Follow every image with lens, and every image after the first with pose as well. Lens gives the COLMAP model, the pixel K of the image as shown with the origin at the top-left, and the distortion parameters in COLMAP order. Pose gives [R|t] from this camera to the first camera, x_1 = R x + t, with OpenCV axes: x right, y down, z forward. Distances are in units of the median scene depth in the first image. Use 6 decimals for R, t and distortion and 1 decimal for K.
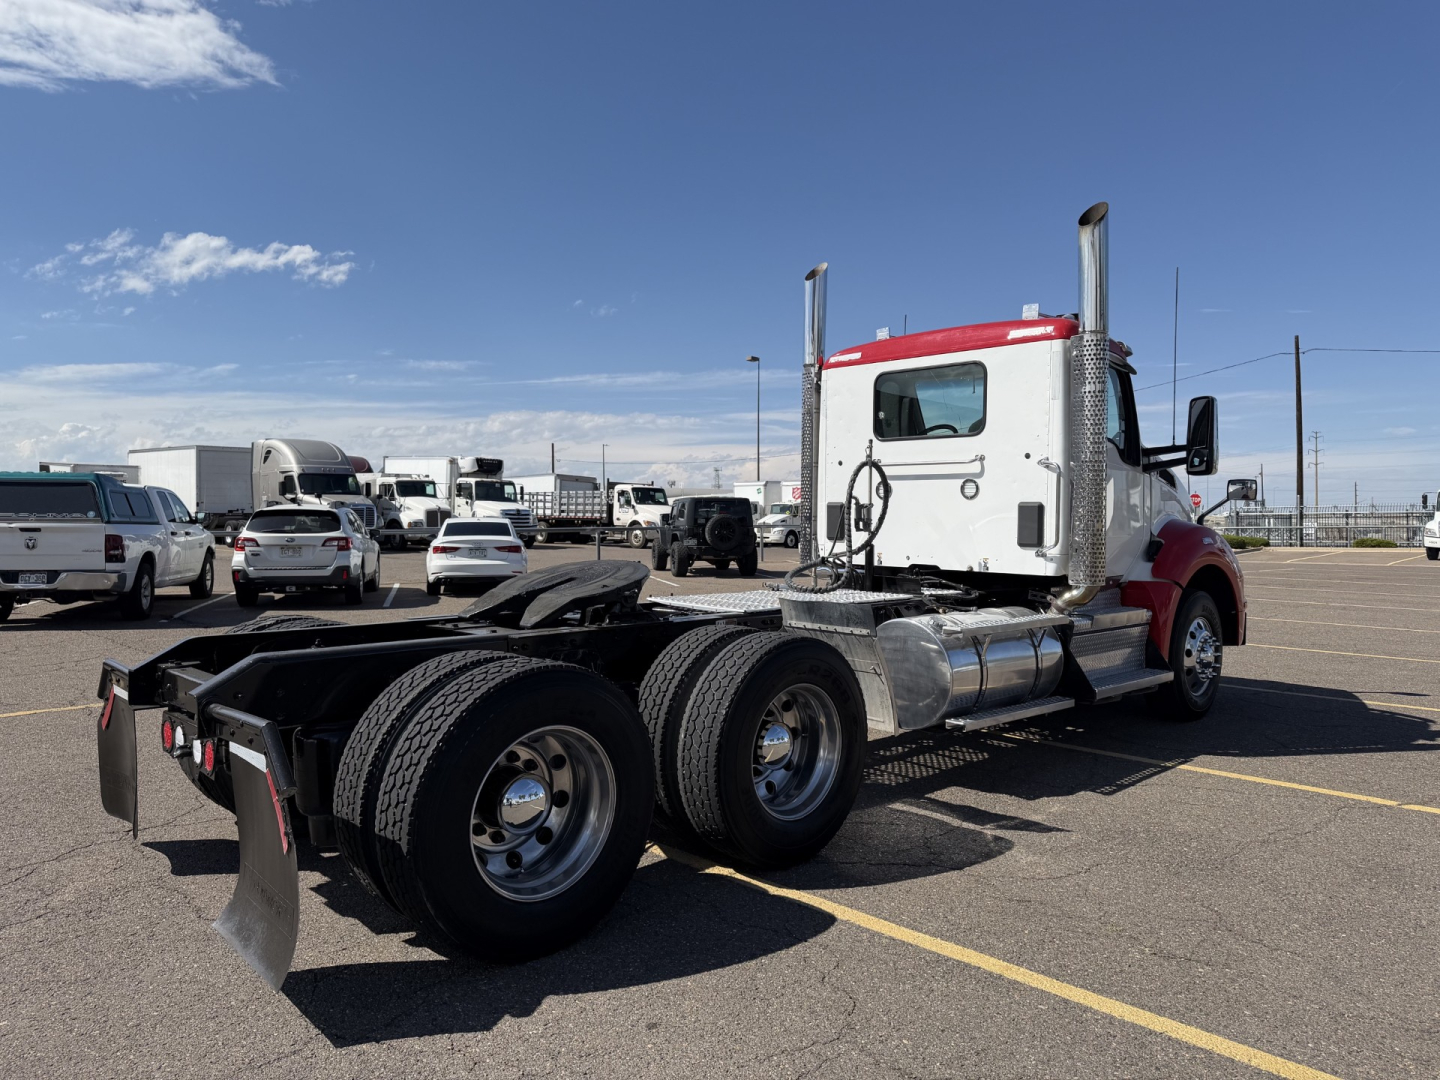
lens RADIAL K [[1015.3, 0, 711.1], [0, 1015.3, 521.8], [0, 0, 1]] dist [0.018388, -0.024299]
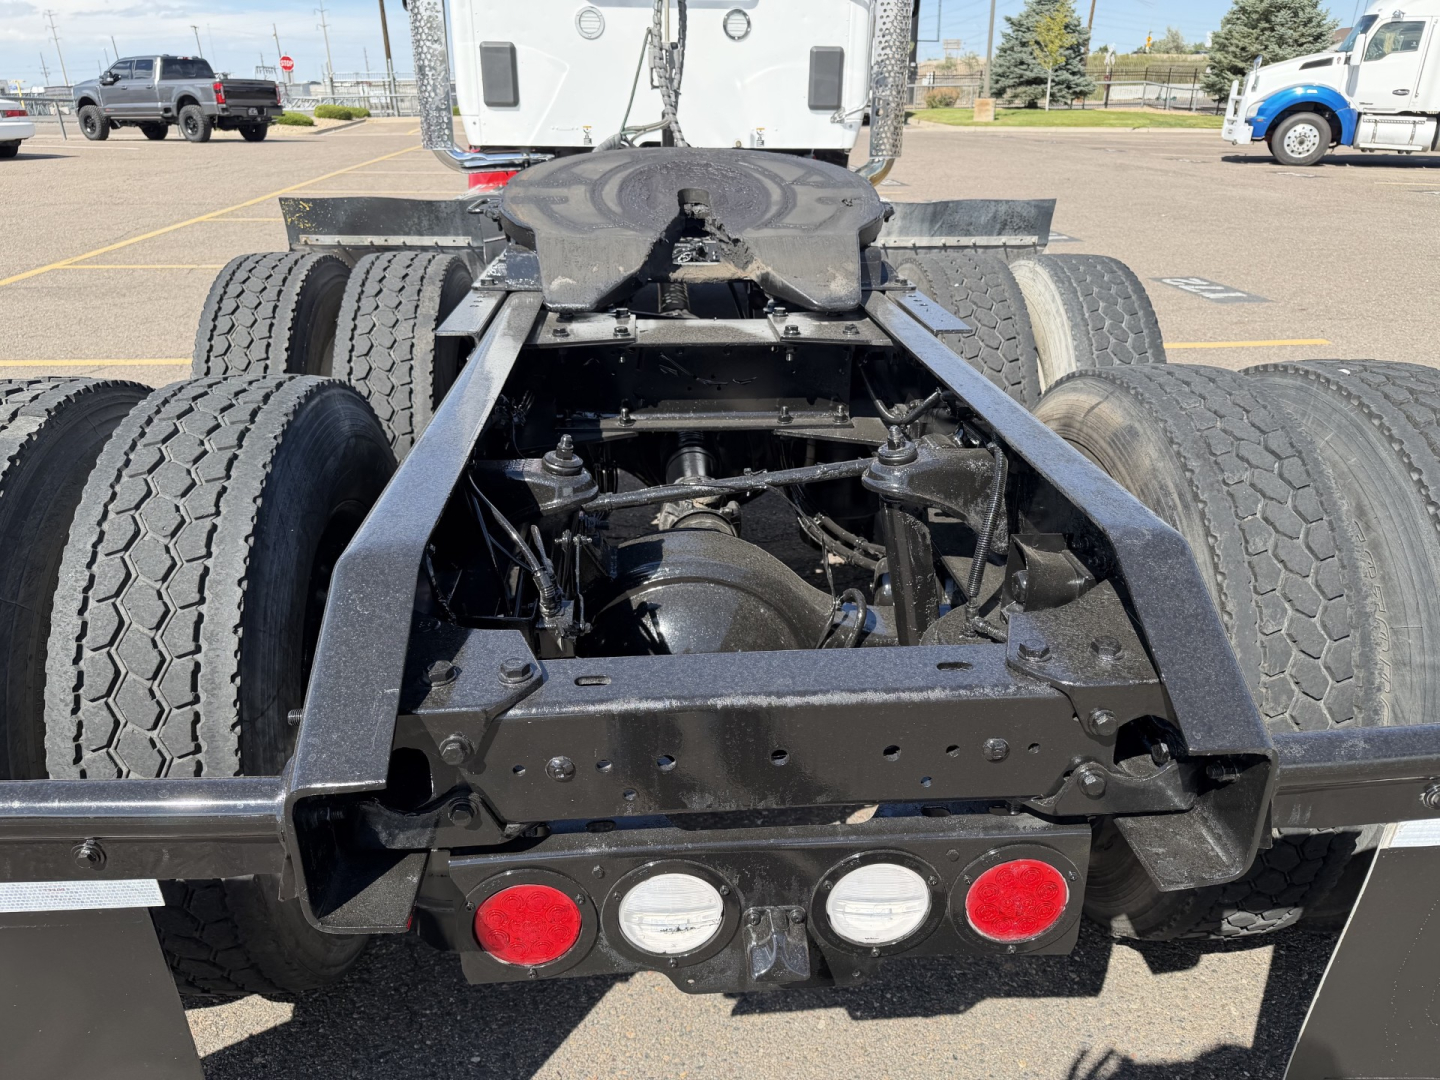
lens RADIAL K [[1015.3, 0, 725.3], [0, 1015.3, 539.2], [0, 0, 1]] dist [0.018388, -0.024299]
pose [[0.630803, -0.314980, 0.709137, -0.407131], [0.002755, 0.914806, 0.403883, 0.009319], [-0.775938, -0.252818, 0.577930, 0.526704]]
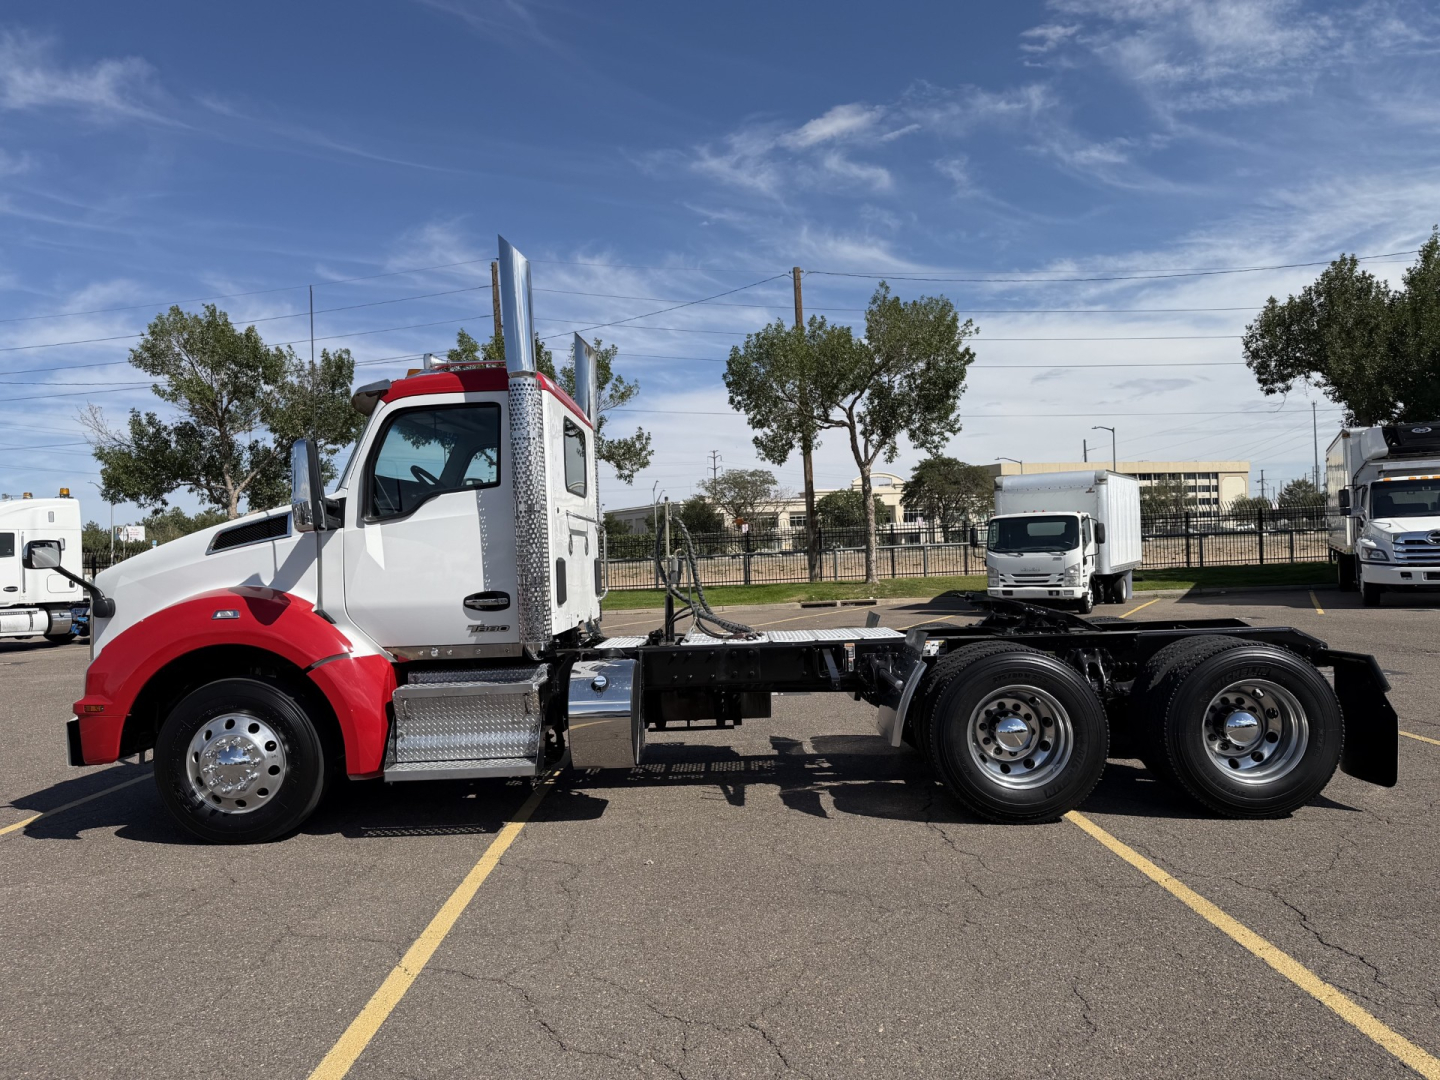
lens RADIAL K [[1015.3, 0, 715.4], [0, 1015.3, 542.8], [0, 0, 1]] dist [0.018388, -0.024299]
pose [[-0.715334, 0.030822, 0.698102, -0.641417], [0.039398, 0.999217, -0.003745, -0.027107], [-0.697671, 0.024825, -0.715988, 1.791697]]
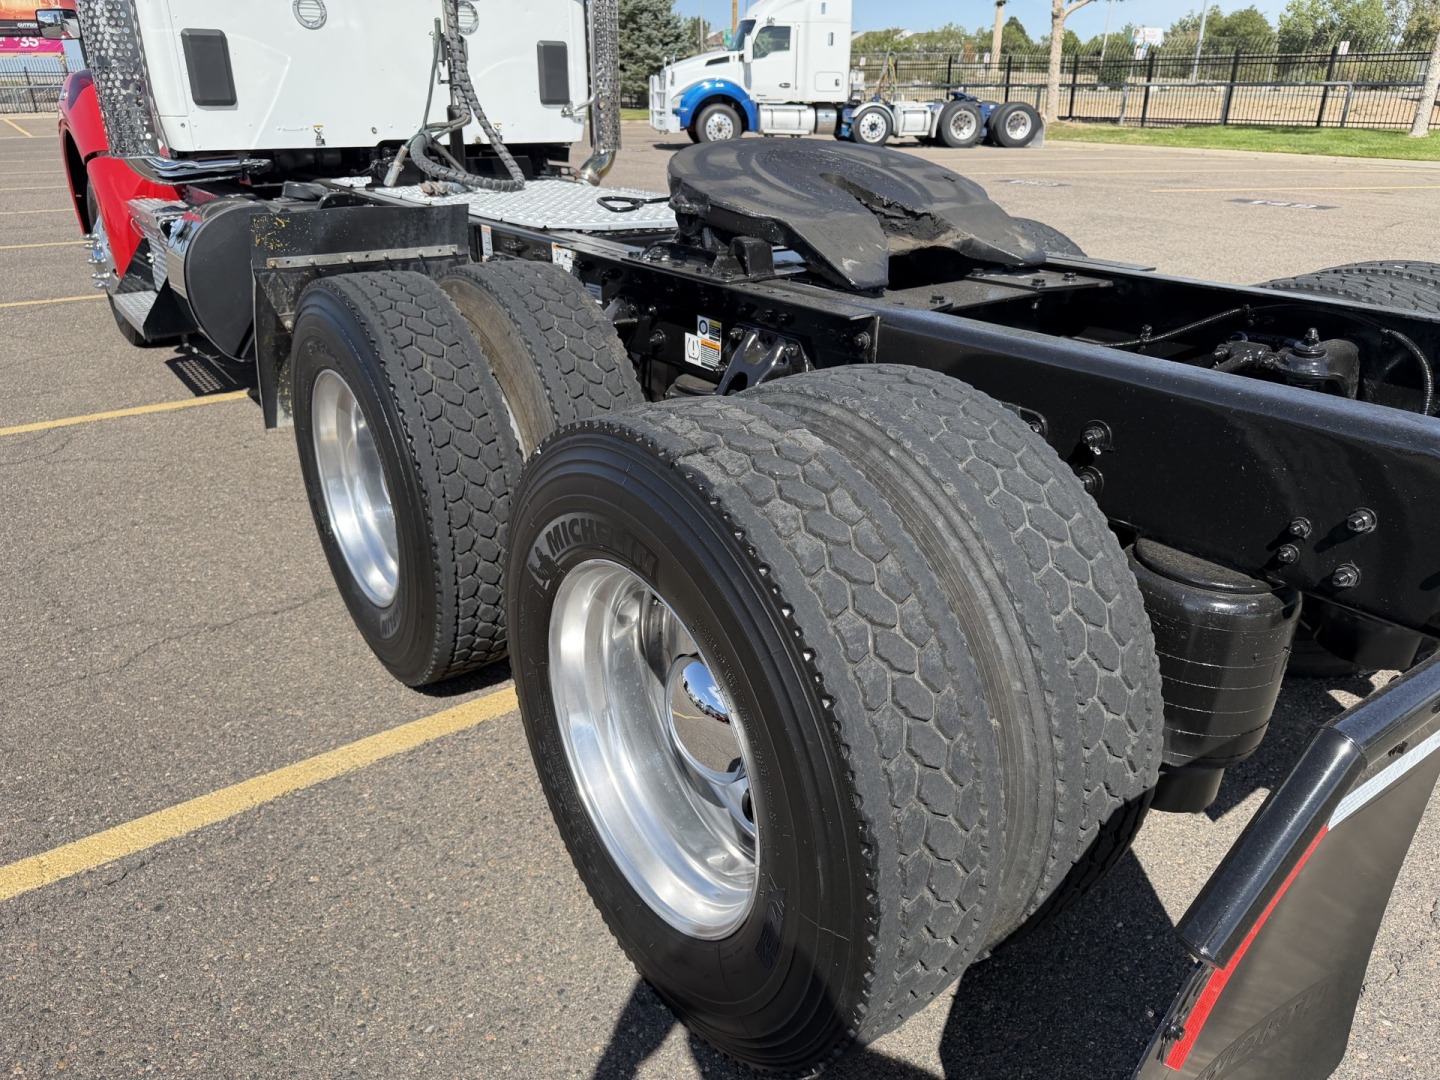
lens RADIAL K [[1015.3, 0, 722.3], [0, 1015.3, 544.3], [0, 0, 1]] dist [0.018388, -0.024299]
pose [[0.122774, -0.410794, 0.903424, -0.542033], [0.005724, 0.910589, 0.413274, 0.009008], [-0.992418, -0.045568, 0.114147, 0.774674]]
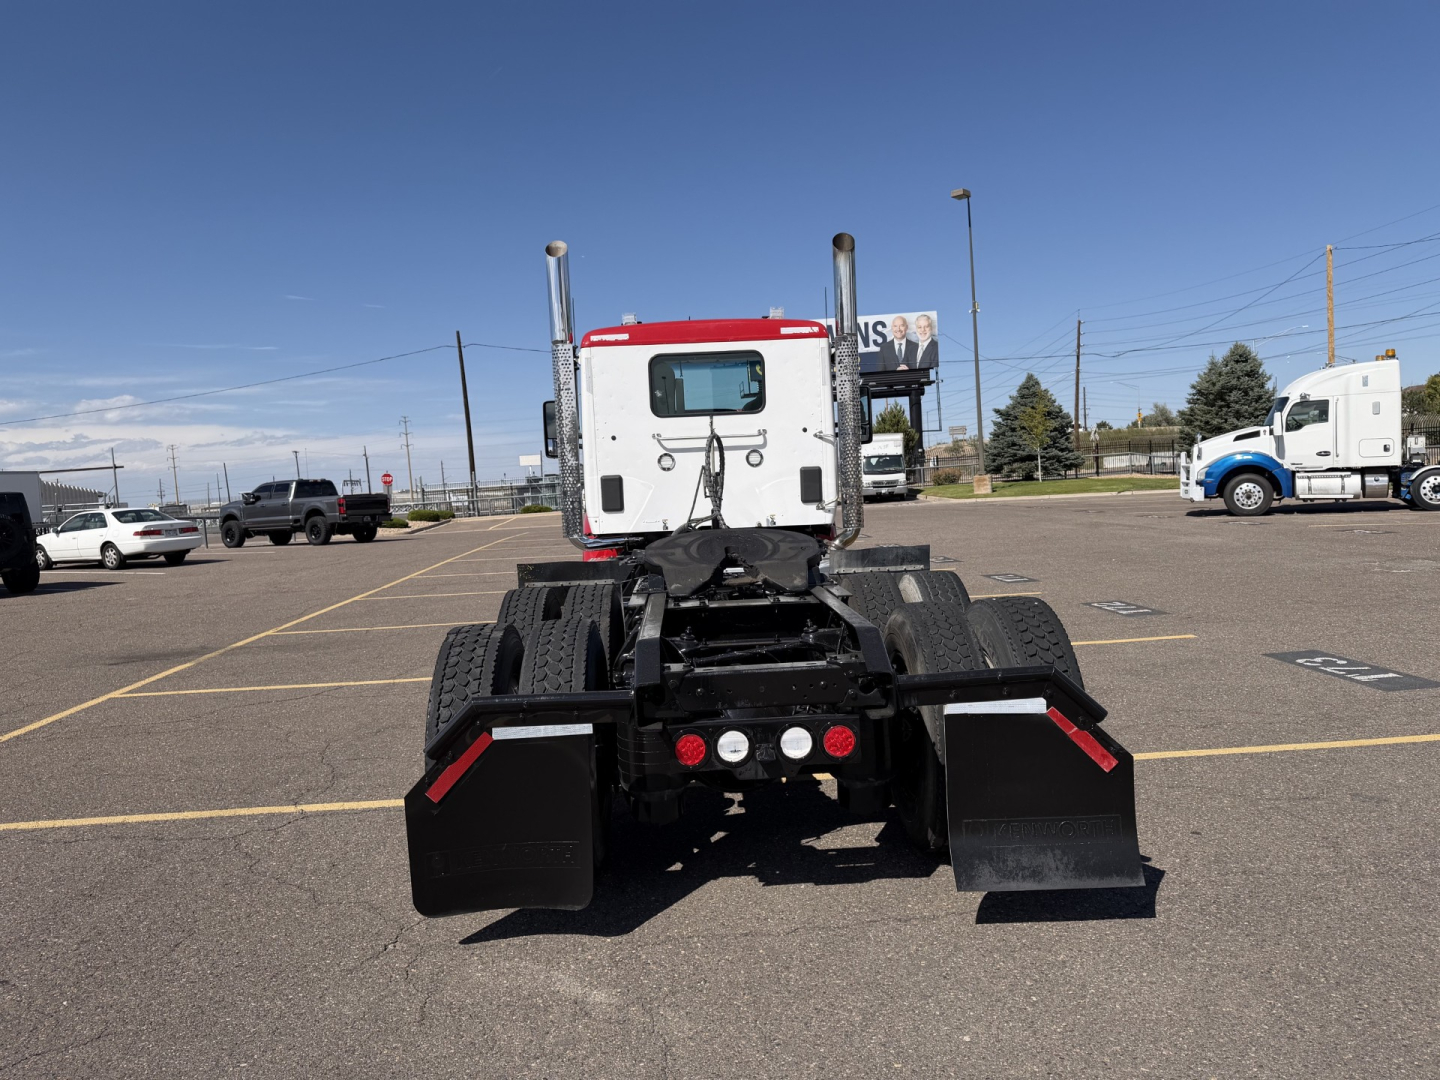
lens RADIAL K [[1015.3, 0, 704.0], [0, 1015.3, 526.3], [0, 0, 1]] dist [0.018388, -0.024299]
pose [[0.670110, -0.071893, 0.738772, -0.710944], [0.056602, 0.997350, 0.045715, -0.010987], [-0.740100, 0.011182, 0.672404, 0.264538]]
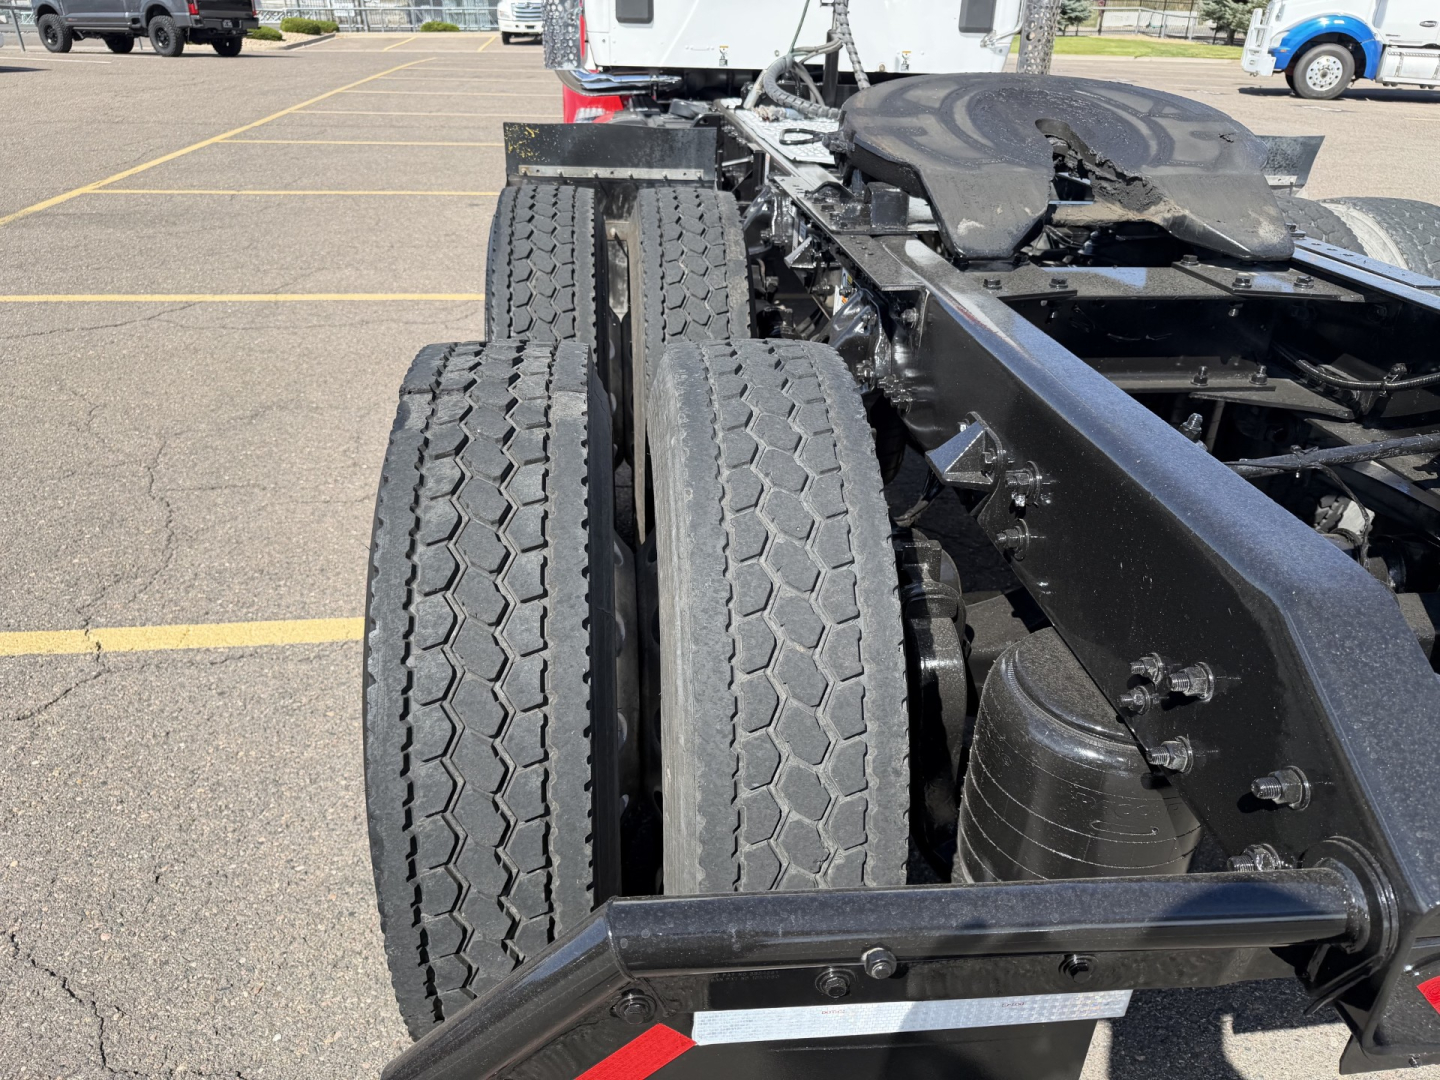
lens RADIAL K [[1015.3, 0, 725.6], [0, 1015.3, 548.0], [0, 0, 1]] dist [0.018388, -0.024299]
pose [[0.607328, -0.364550, 0.705873, -0.464681], [-0.013006, 0.883822, 0.467643, 0.011400], [-0.794345, -0.293193, 0.532028, 0.649361]]
